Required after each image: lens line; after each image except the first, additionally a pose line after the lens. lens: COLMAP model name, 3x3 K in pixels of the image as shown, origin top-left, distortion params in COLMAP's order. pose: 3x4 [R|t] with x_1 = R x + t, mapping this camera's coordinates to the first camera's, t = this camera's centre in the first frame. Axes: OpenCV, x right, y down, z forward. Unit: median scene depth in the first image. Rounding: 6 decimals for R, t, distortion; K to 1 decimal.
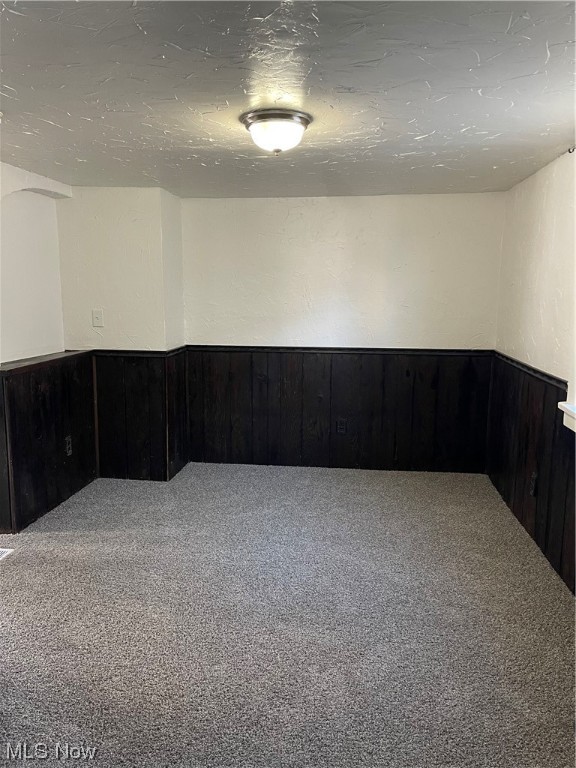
lens RADIAL K [[575.9, 0, 288.8], [0, 575.9, 381.6], [0, 0, 1]] dist [0.066156, -0.081023]
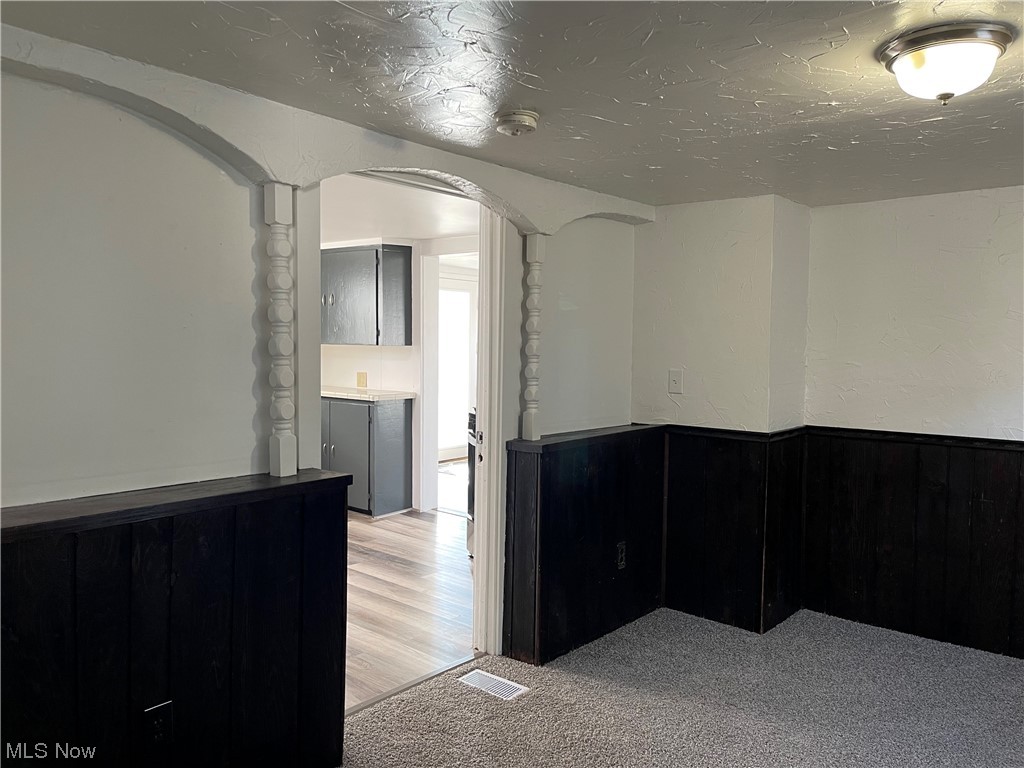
lens RADIAL K [[767.8, 0, 514.9], [0, 767.8, 384.2], [0, 0, 1]] dist [0.066156, -0.081023]
pose [[0.833205, 0.029577, -0.552173, 0.035016], [-0.088694, 0.992788, -0.080657, -0.011732], [0.545805, 0.116178, 0.829819, 0.103922]]
